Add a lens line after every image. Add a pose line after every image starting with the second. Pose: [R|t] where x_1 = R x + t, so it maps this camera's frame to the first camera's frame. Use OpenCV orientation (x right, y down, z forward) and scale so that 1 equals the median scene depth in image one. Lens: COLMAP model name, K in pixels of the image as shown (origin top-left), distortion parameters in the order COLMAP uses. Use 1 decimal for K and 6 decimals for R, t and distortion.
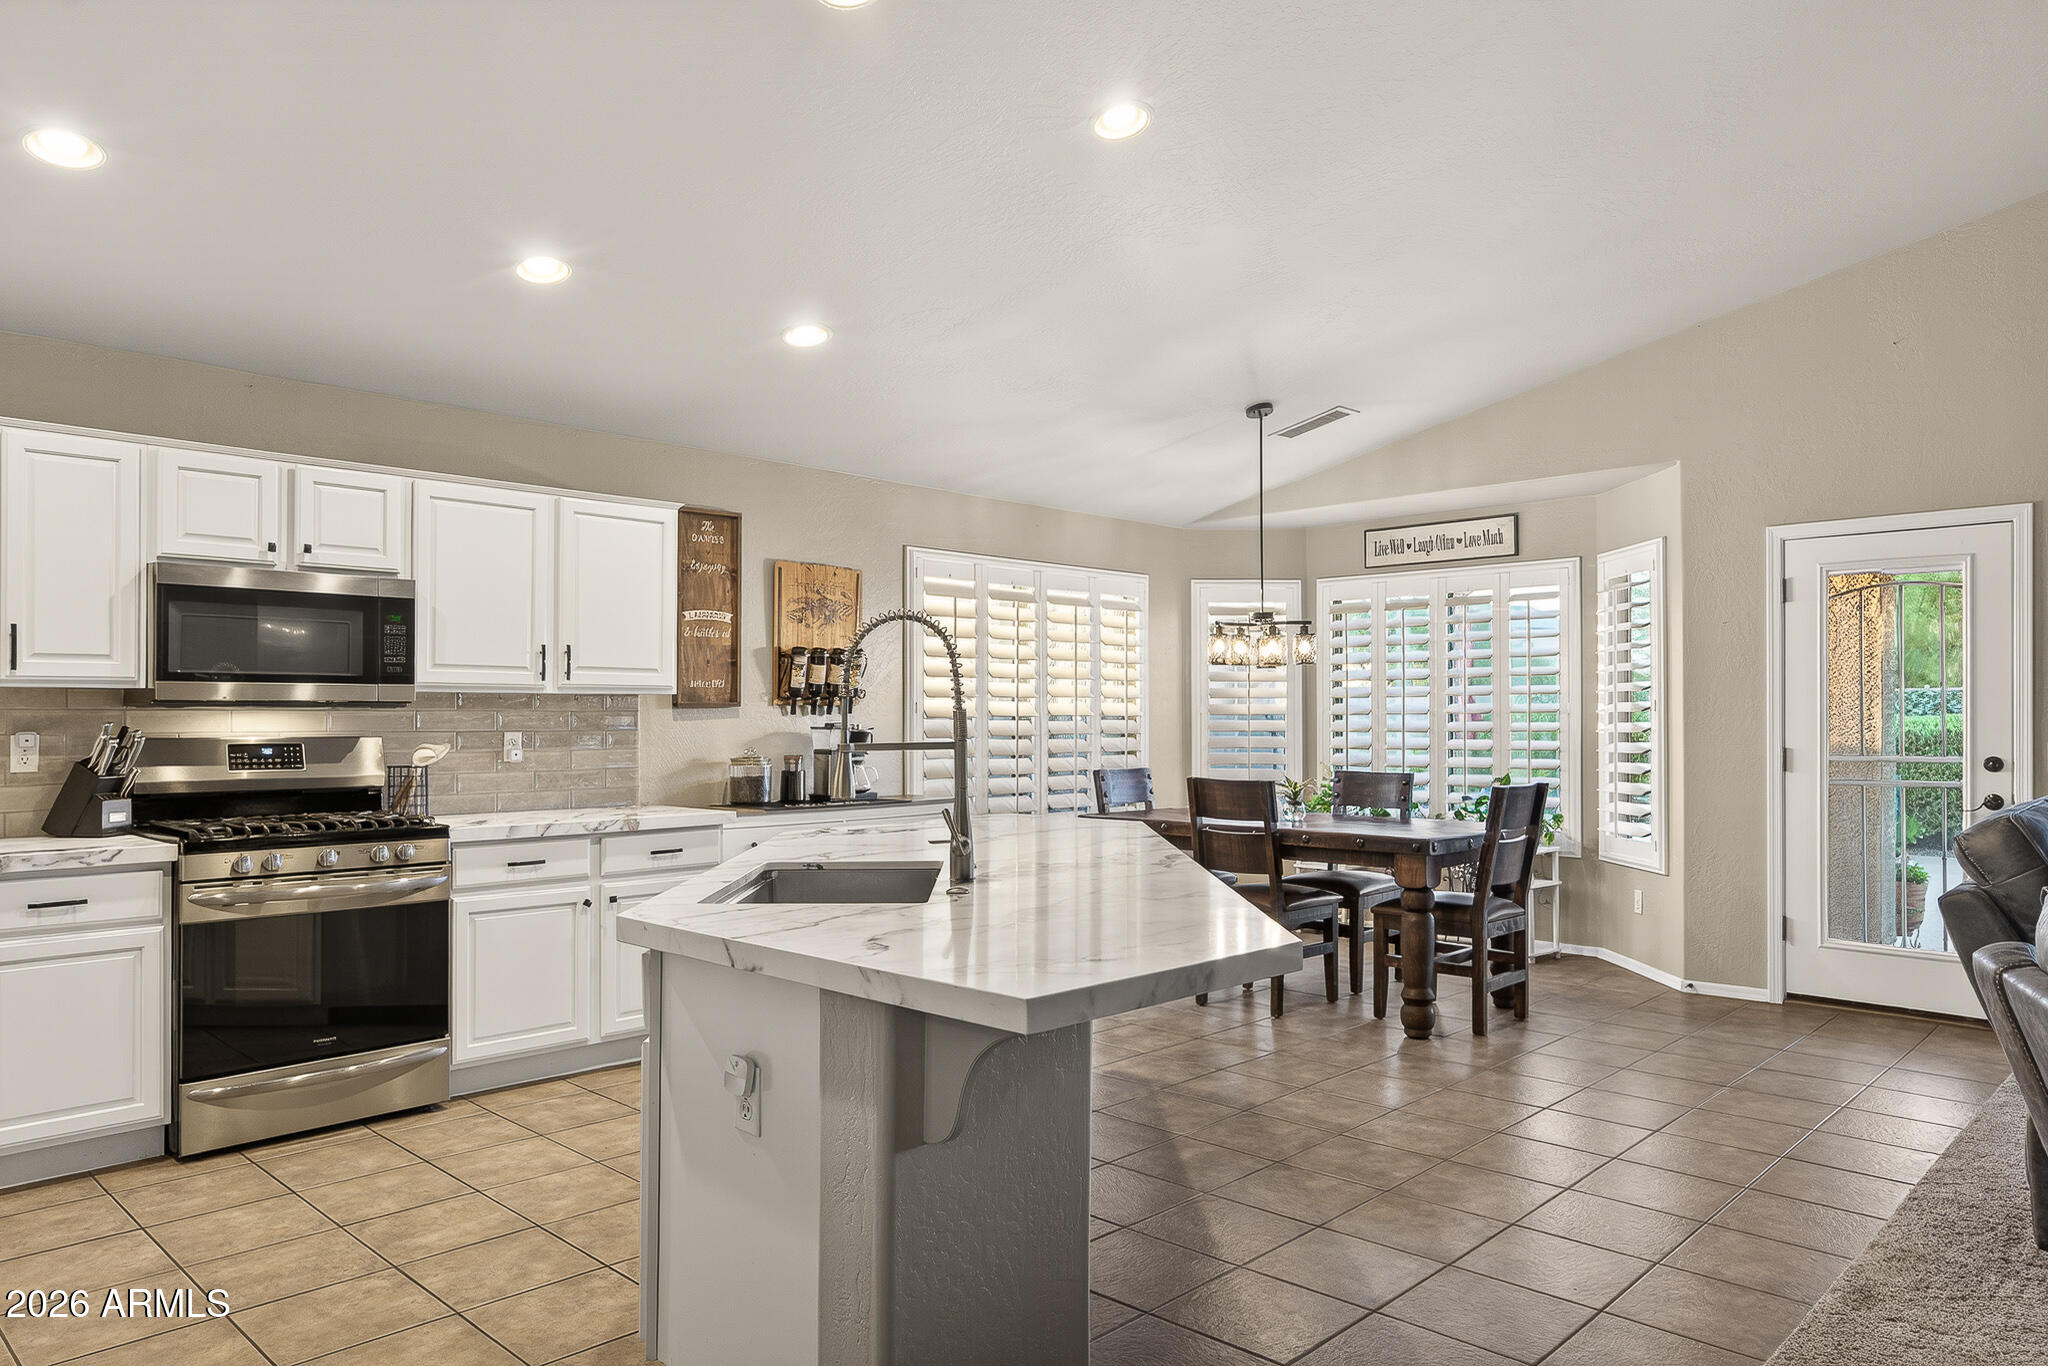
lens RADIAL K [[1320.2, 0, 1018.4], [0, 1320.2, 700.0], [0, 0, 1]] dist [0.001328, 0.003402]
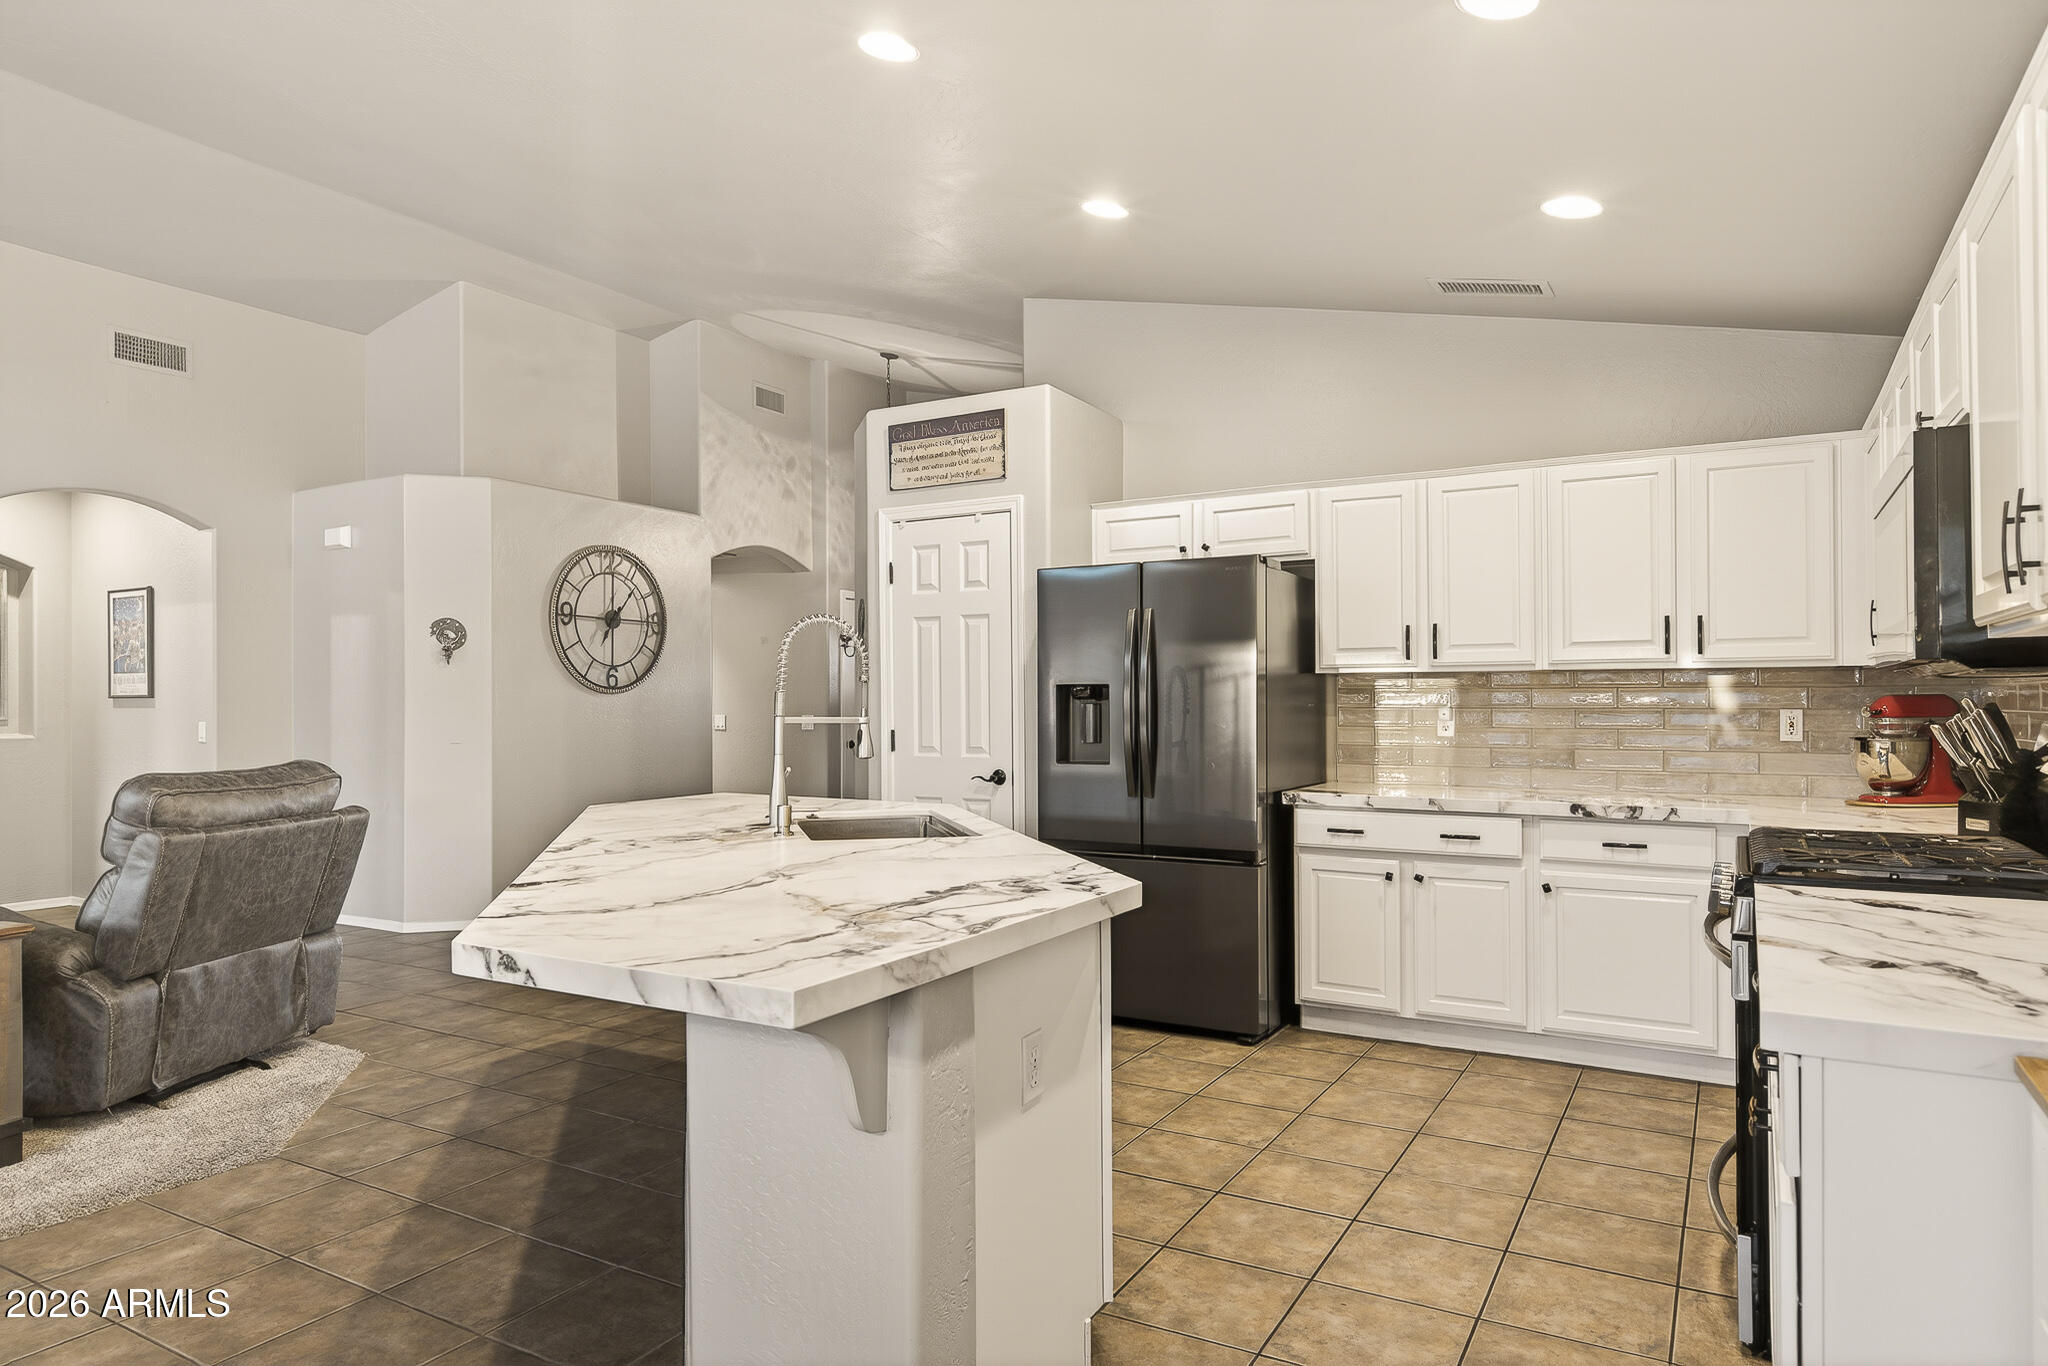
lens RADIAL K [[1189.9, 0, 1020.4], [0, 1189.9, 687.7], [0, 0, 1]] dist [-0.001325, 0.000448]
pose [[-0.966873, 0.000490, -0.255257, 0.011480], [0.006450, 0.999726, -0.022512, 0.015443], [0.255176, -0.023413, -0.966611, 1.065178]]
